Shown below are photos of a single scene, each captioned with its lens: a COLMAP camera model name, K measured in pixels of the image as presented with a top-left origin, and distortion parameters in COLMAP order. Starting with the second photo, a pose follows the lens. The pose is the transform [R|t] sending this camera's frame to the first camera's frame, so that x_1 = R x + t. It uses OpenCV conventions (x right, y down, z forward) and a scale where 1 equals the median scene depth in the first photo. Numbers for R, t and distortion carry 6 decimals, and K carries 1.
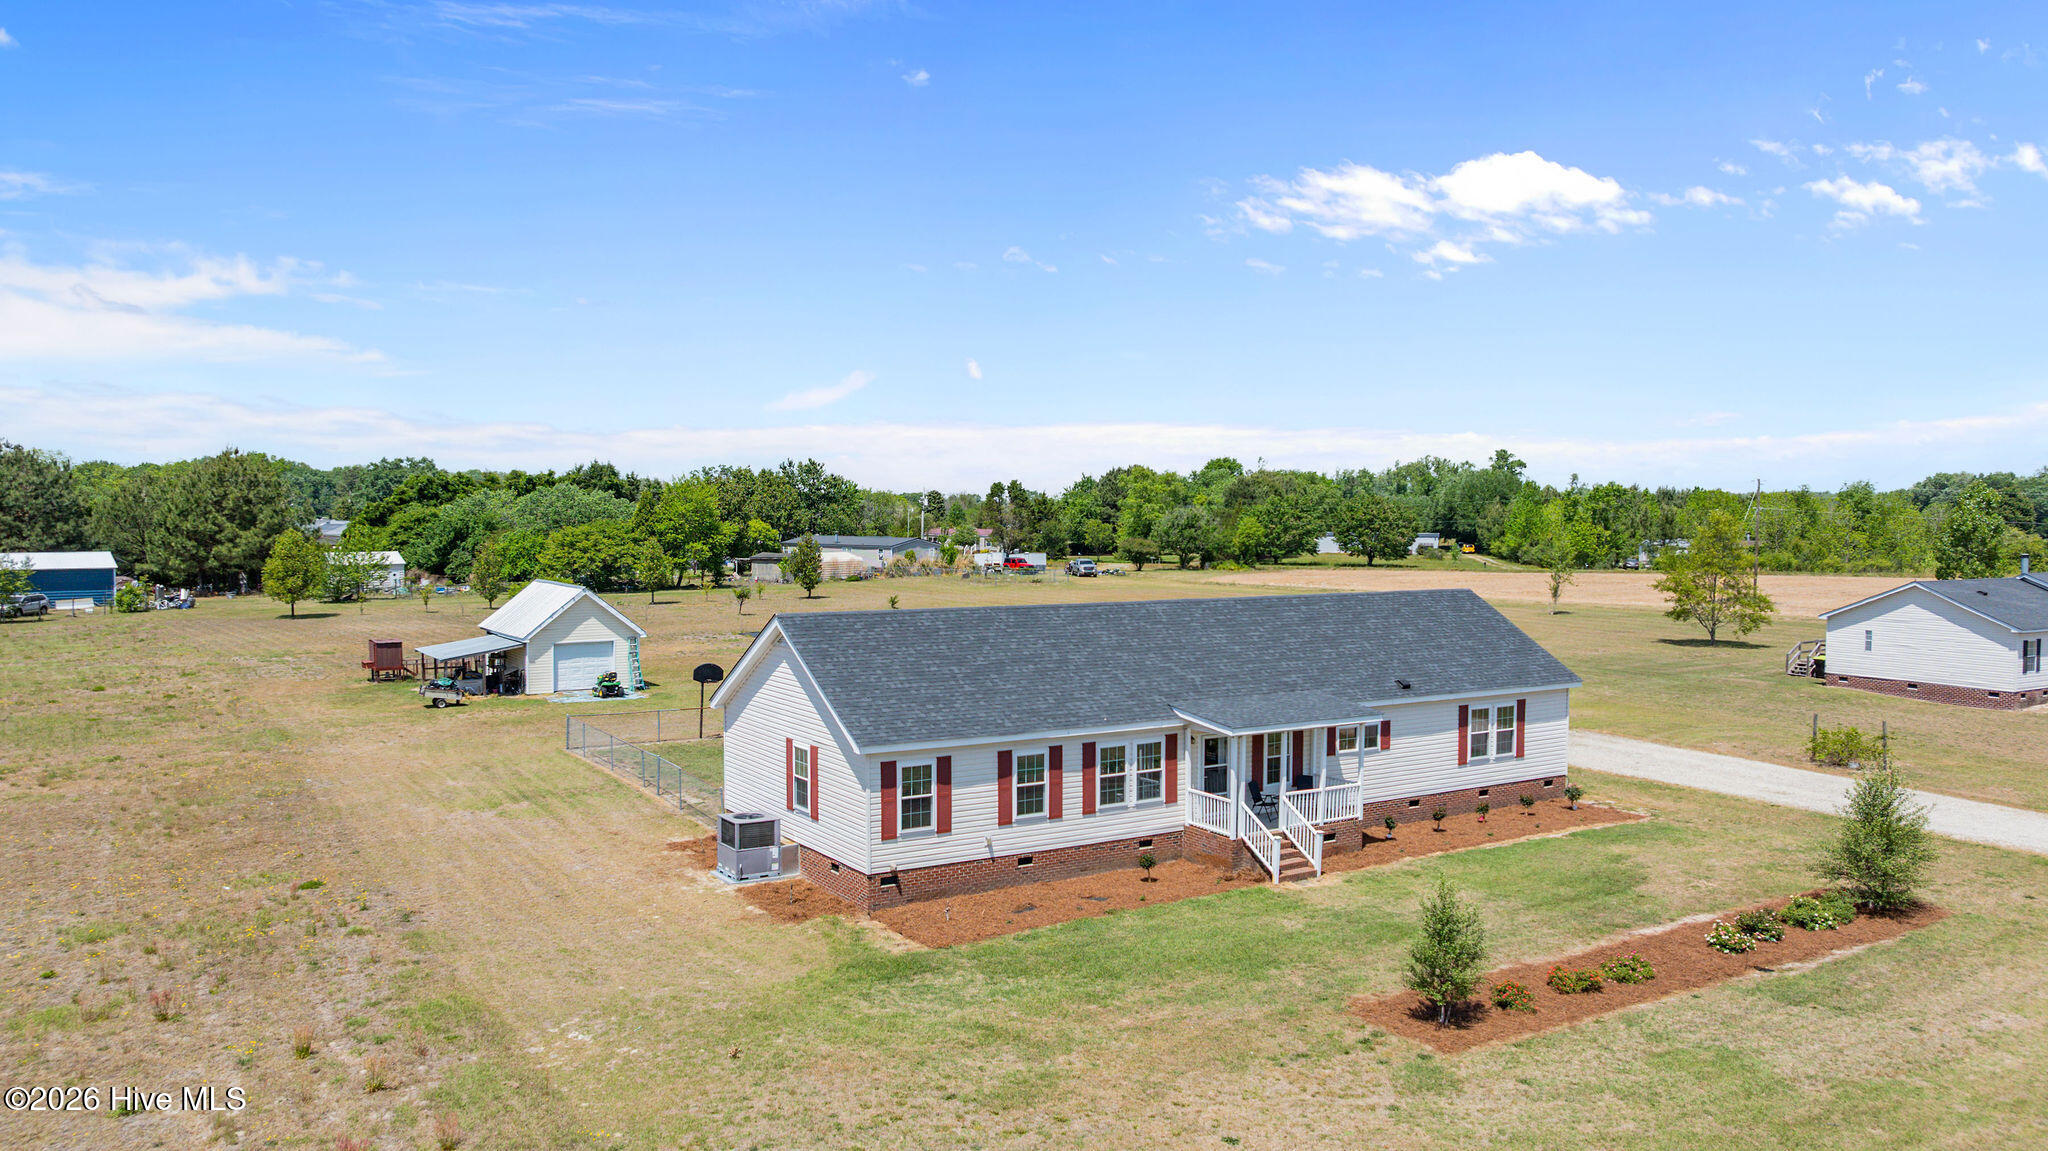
lens RADIAL K [[1441.3, 0, 1024.0], [0, 1441.3, 575.5], [0, 0, 1]] dist [-0.004884, -0.001030]
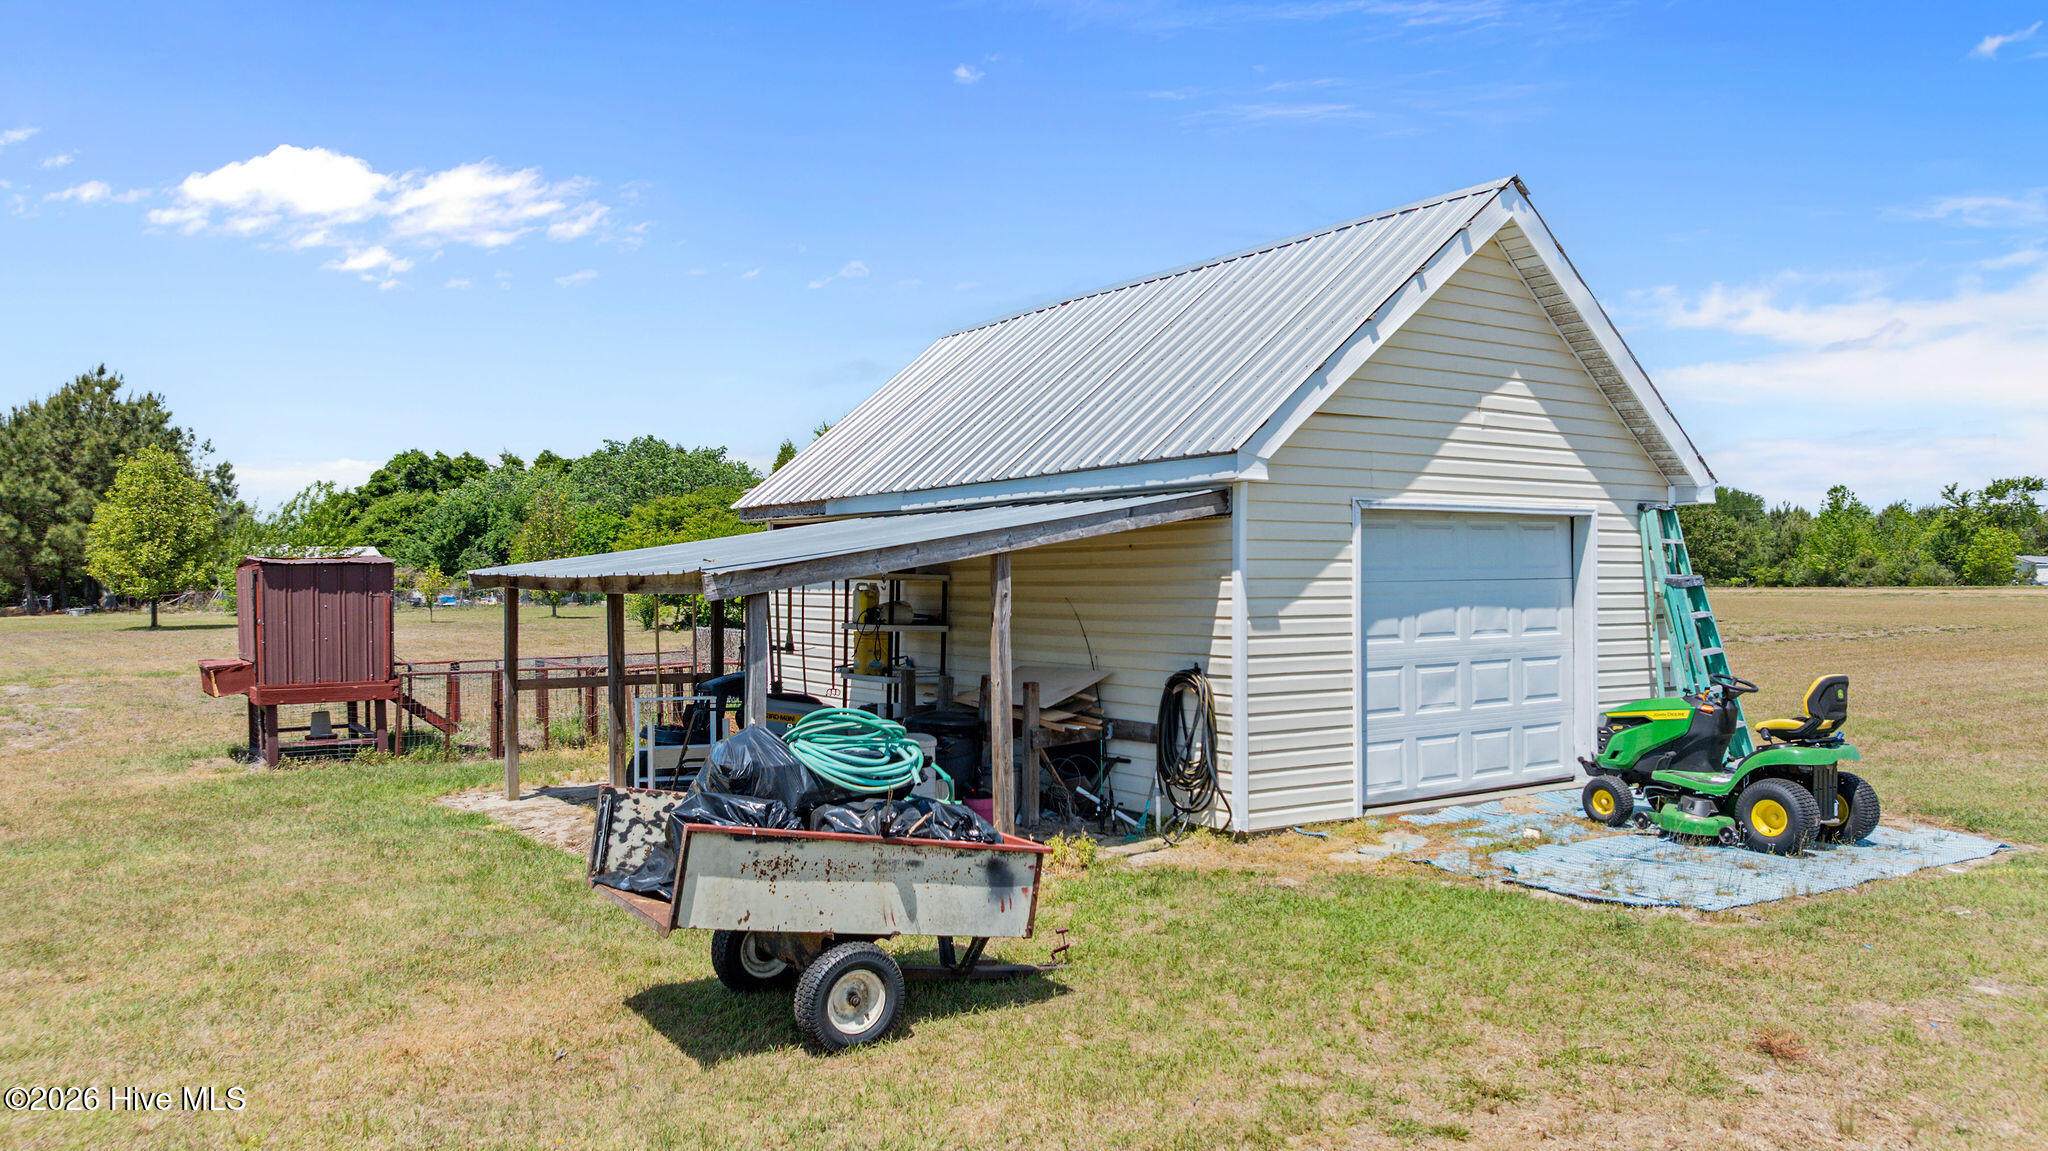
lens RADIAL K [[1441.3, 0, 1024.0], [0, 1441.3, 575.5], [0, 0, 1]] dist [-0.004884, -0.001030]
pose [[0.999867, -0.008186, 0.014106, -0.184946], [0.008901, 0.998638, -0.051413, 0.031754], [-0.013666, 0.051532, 0.998578, 0.425688]]
